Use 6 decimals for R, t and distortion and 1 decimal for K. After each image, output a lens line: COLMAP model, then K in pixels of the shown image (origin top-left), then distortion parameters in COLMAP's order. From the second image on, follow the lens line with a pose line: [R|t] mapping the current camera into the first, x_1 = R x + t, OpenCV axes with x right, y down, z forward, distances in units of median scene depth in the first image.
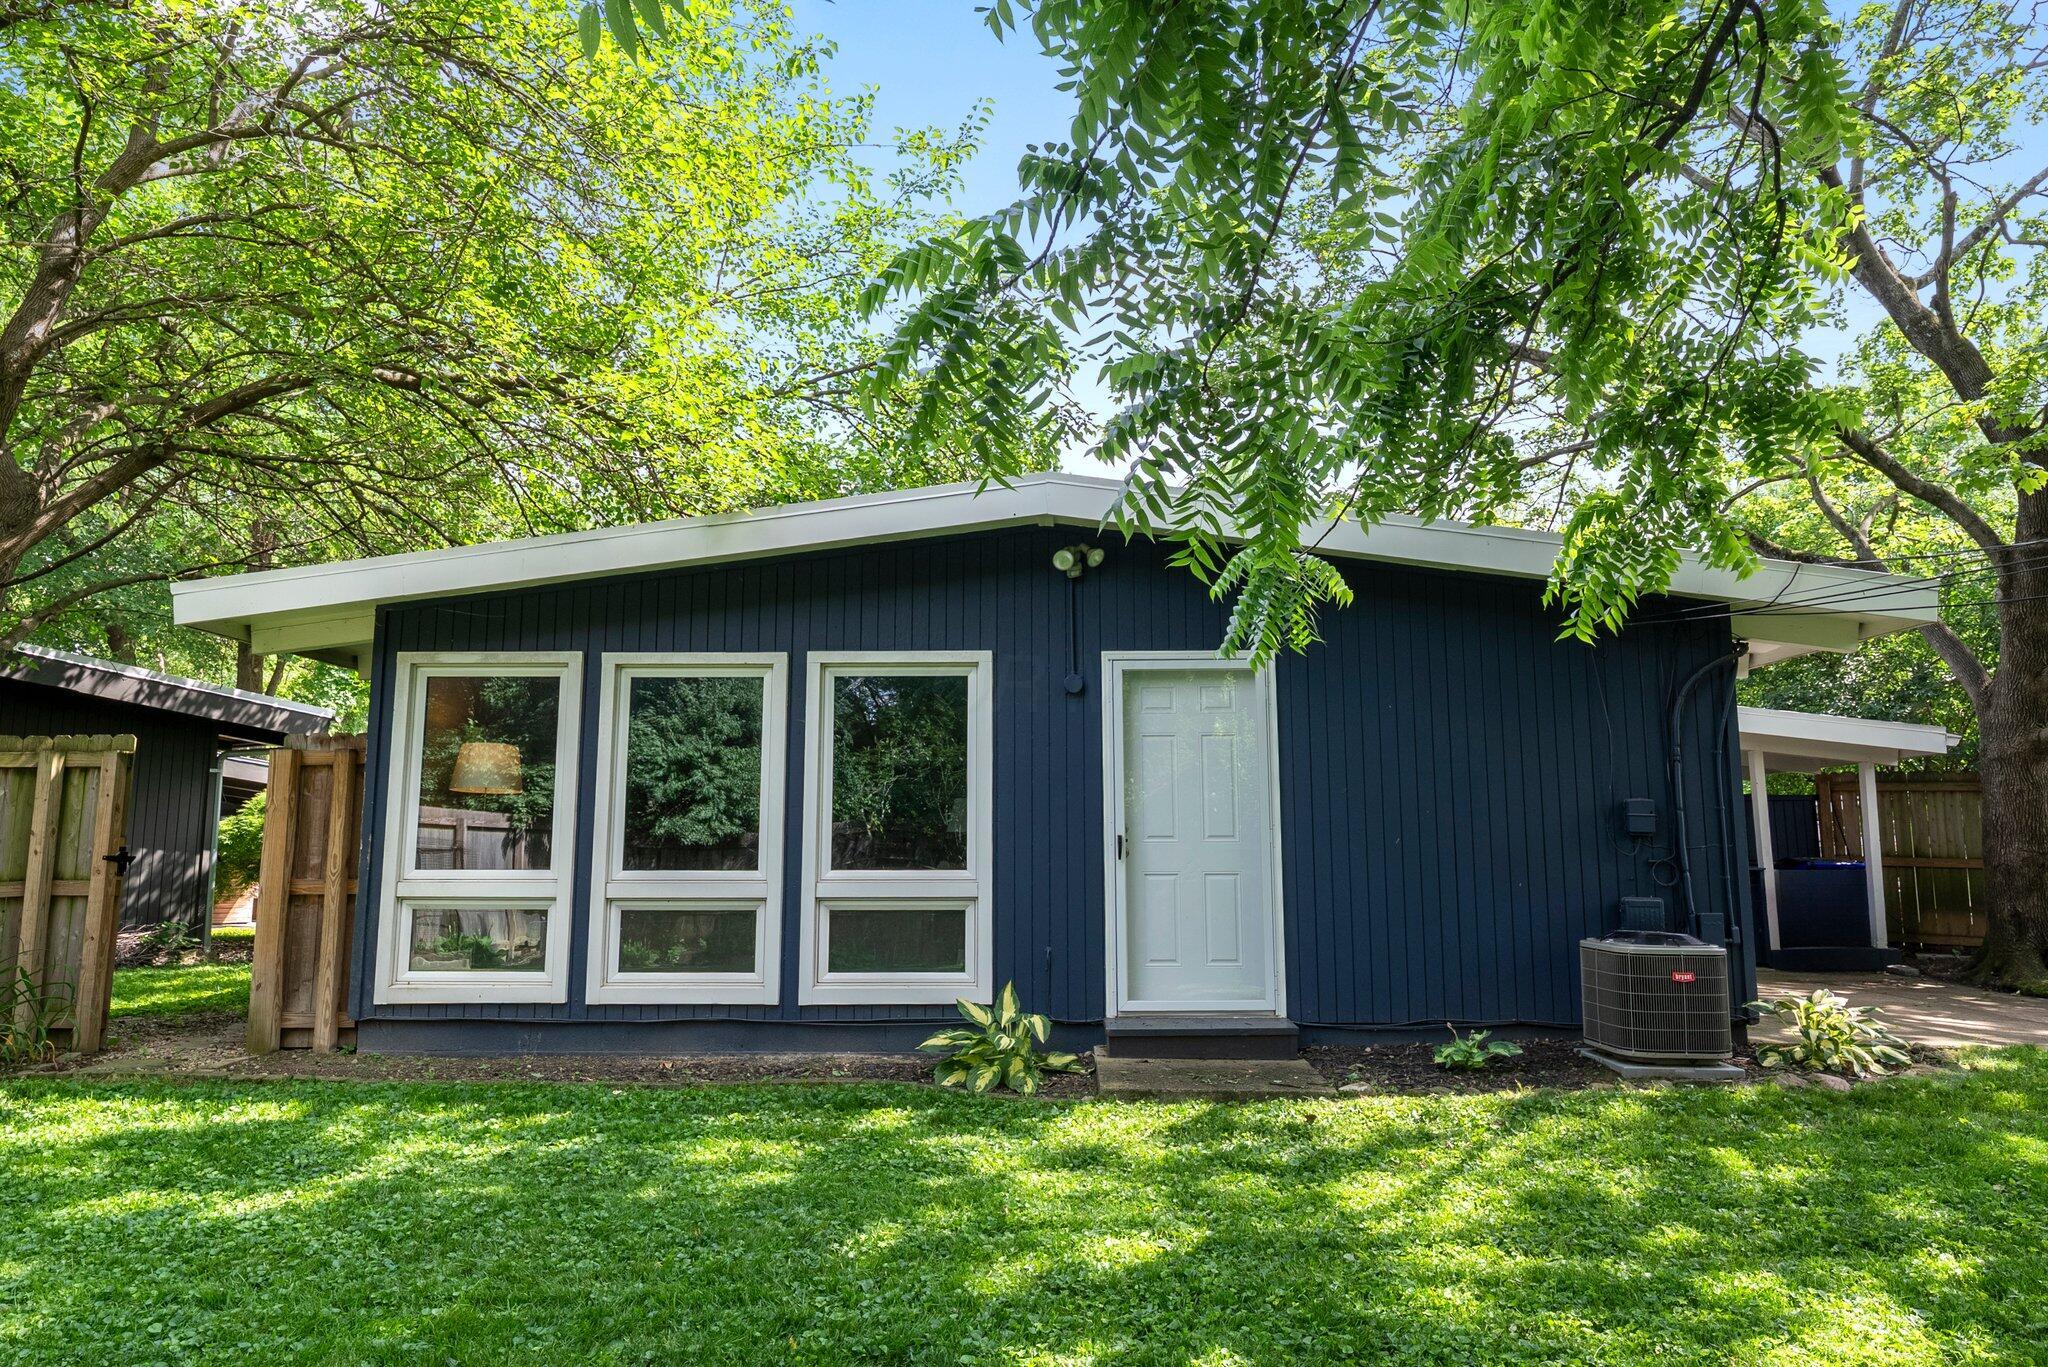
lens RADIAL K [[1311.1, 0, 1023.6], [0, 1311.1, 674.2], [0, 0, 1]] dist [0.005622, 0.005018]
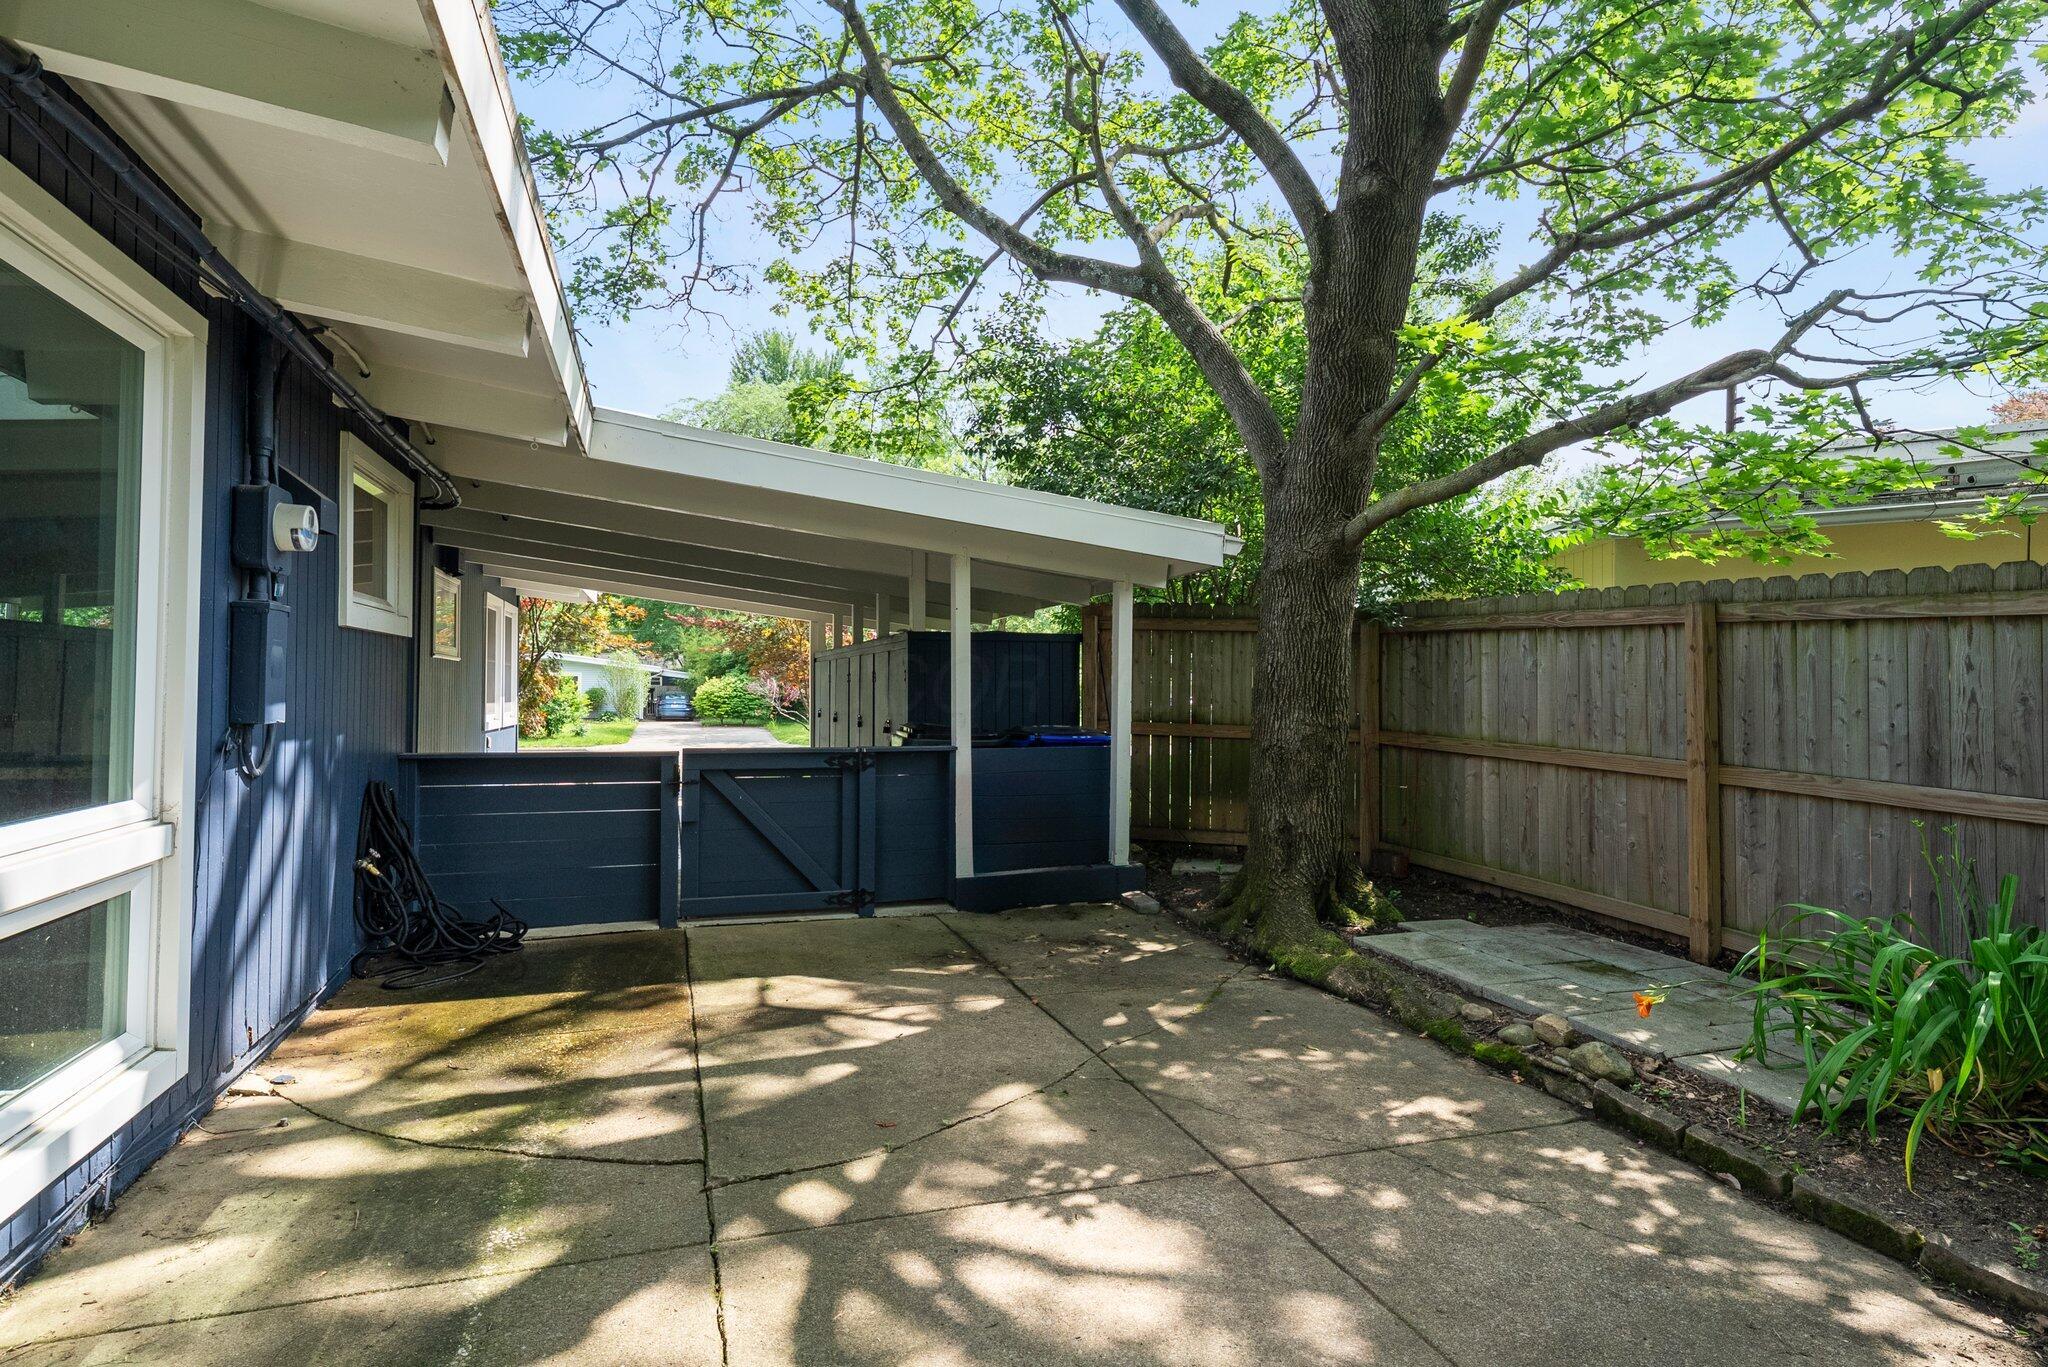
lens RADIAL K [[1061.9, 0, 1019.0], [0, 1061.9, 688.2], [0, 0, 1]] dist [0.000262, -0.000017]
pose [[0.943110, 0.004862, 0.332446, 0.537183], [-0.048530, 0.991197, 0.123179, 0.072731], [-0.328920, -0.132305, 0.935044, 0.670449]]
